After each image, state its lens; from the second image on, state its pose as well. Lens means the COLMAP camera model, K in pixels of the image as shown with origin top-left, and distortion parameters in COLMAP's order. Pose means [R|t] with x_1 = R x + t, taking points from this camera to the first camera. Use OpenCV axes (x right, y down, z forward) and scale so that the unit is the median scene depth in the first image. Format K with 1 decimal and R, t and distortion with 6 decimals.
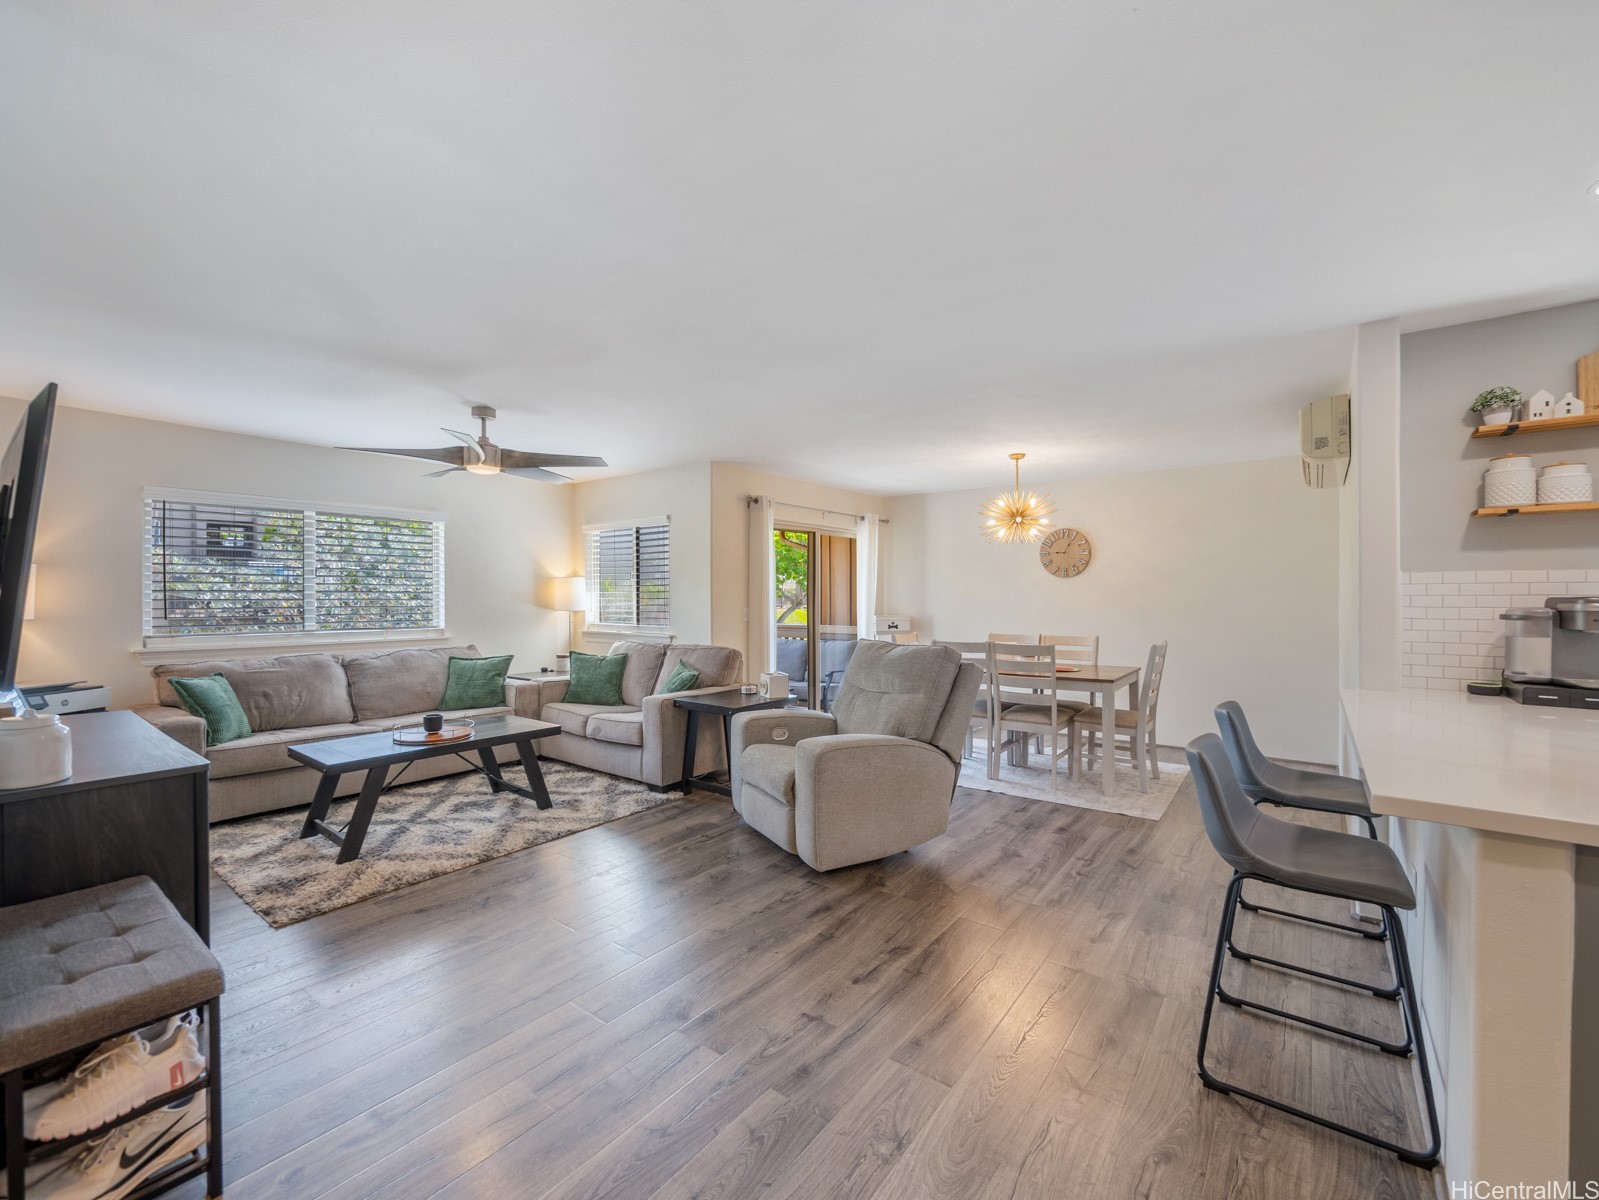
lens RADIAL K [[670.7, 0, 804.9], [0, 670.7, 602.6], [0, 0, 1]] dist [-0.007740, 0.001672]
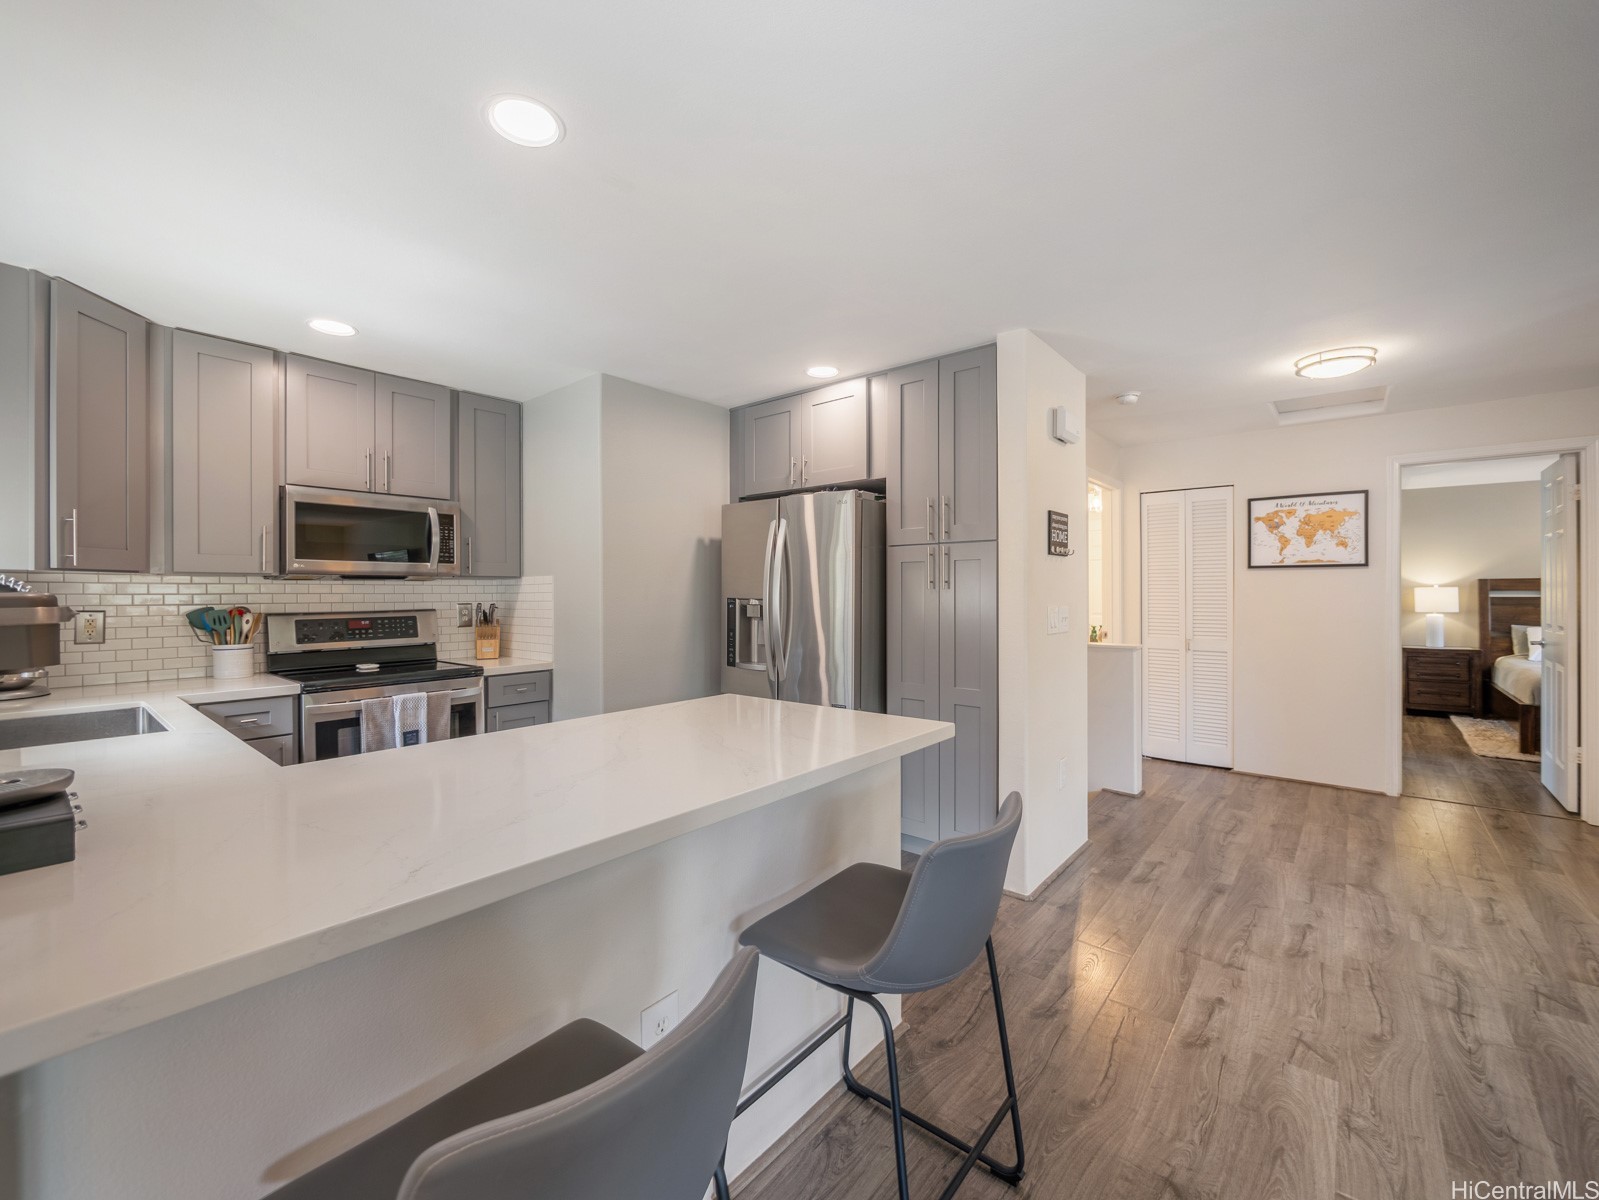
lens RADIAL K [[670.7, 0, 792.6], [0, 670.7, 591.9], [0, 0, 1]] dist [-0.007740, 0.001672]
pose [[-0.998691, 0.005604, 0.050851, 0.389029], [0.006122, 0.999931, 0.010022, -0.006462], [-0.050792, 0.010320, -0.998656, 0.855904]]
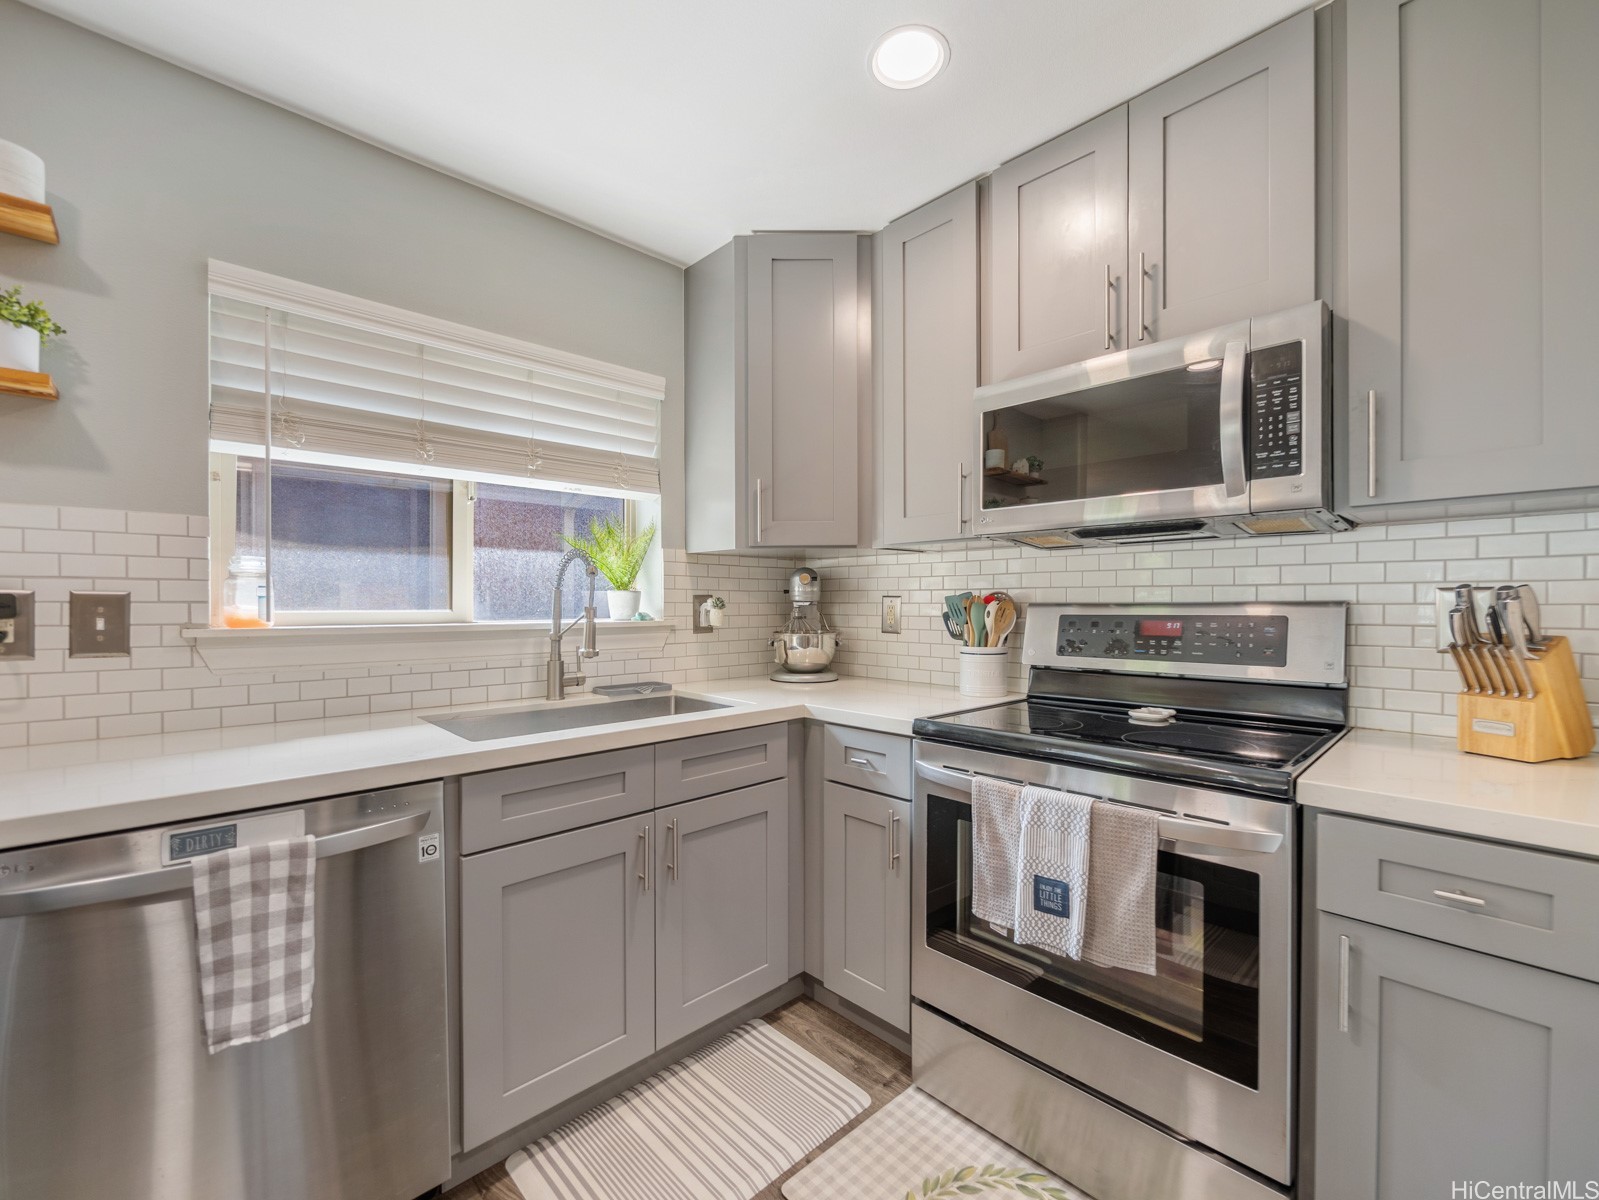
lens RADIAL K [[670.7, 0, 801.0], [0, 670.7, 605.4], [0, 0, 1]] dist [-0.007740, 0.001672]
pose [[0.154130, -0.002162, 0.988048, 0.531626], [0.009264, 0.999957, 0.000743, 0.024591], [-0.988007, 0.009039, 0.154144, 0.156352]]
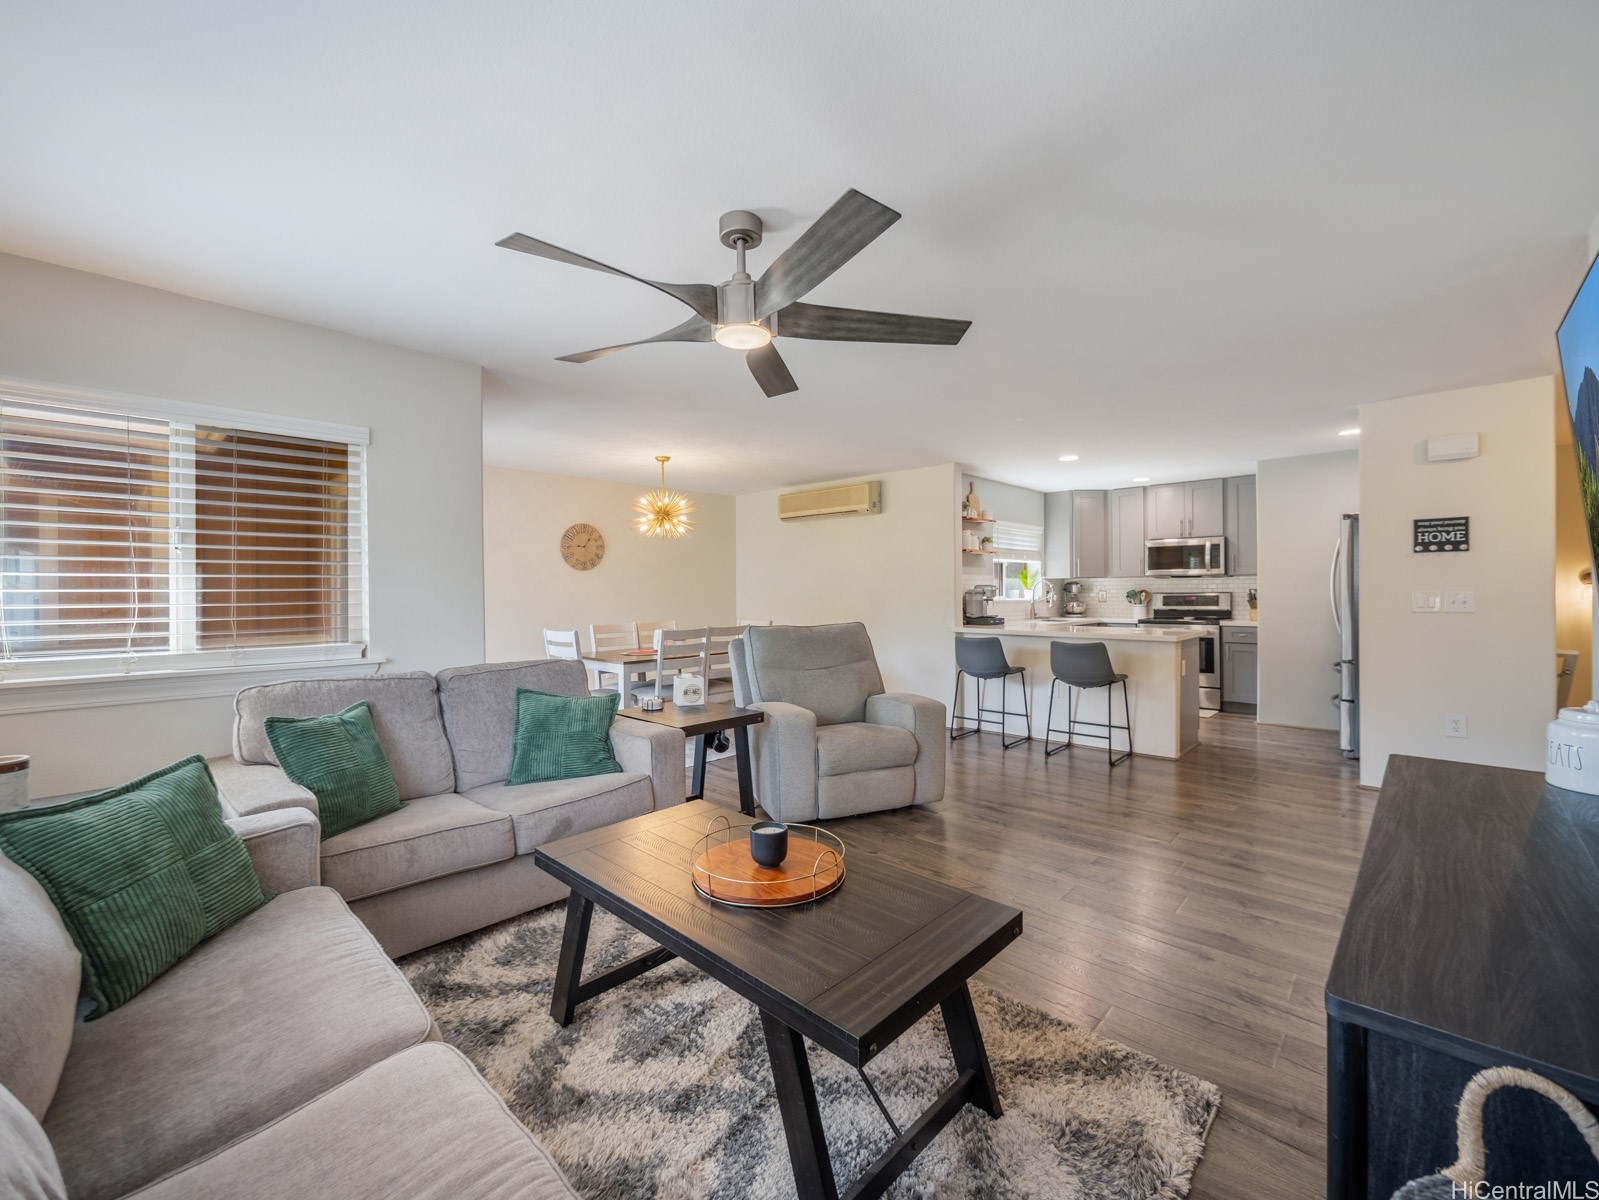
lens RADIAL K [[670.7, 0, 796.5], [0, 670.7, 587.7], [0, 0, 1]] dist [-0.007740, 0.001672]
pose [[0.102168, 0.004629, 0.994756, -1.014385], [0.017839, 0.999820, -0.006485, 0.004109], [-0.994607, 0.018408, 0.102067, 0.916120]]
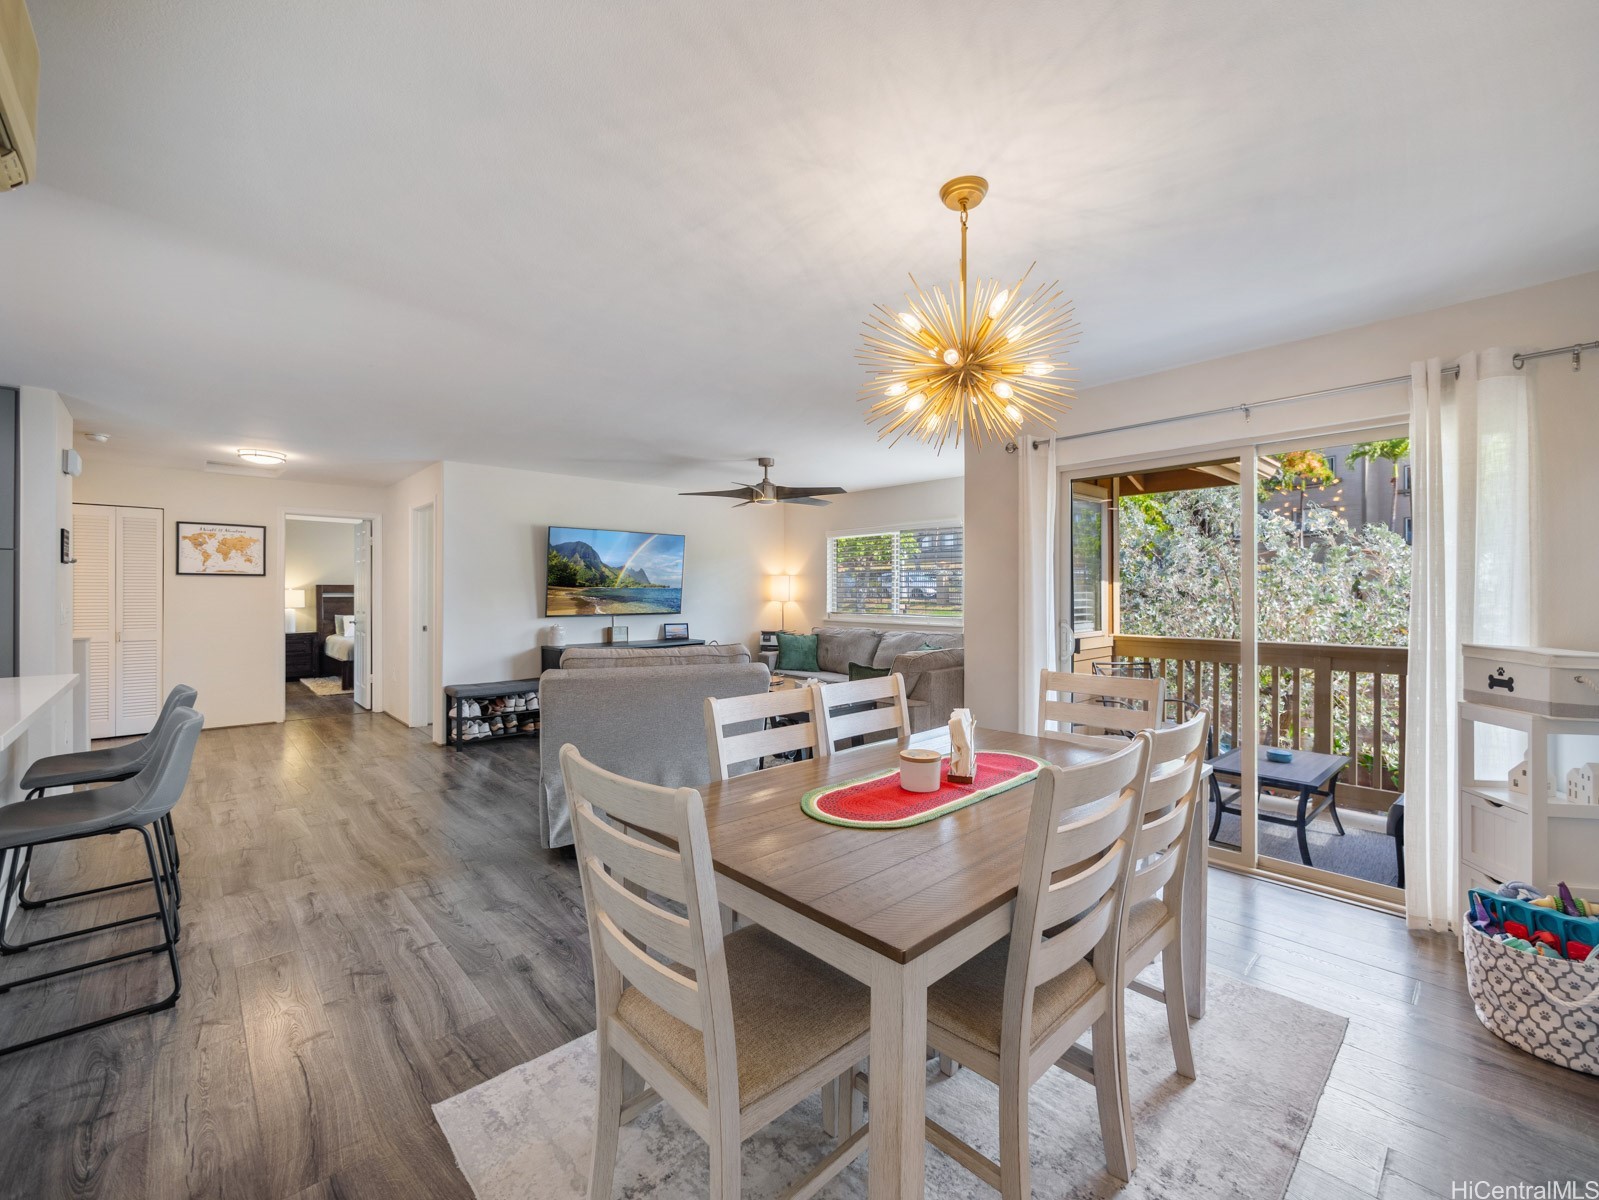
lens RADIAL K [[670.7, 0, 797.7], [0, 670.7, 595.4], [0, 0, 1]] dist [-0.007740, 0.001672]
pose [[-0.175143, 0.006292, -0.984523, 0.927048], [-0.009598, 0.999921, 0.008098, -0.009441], [0.984496, 0.010868, -0.175069, 1.330887]]
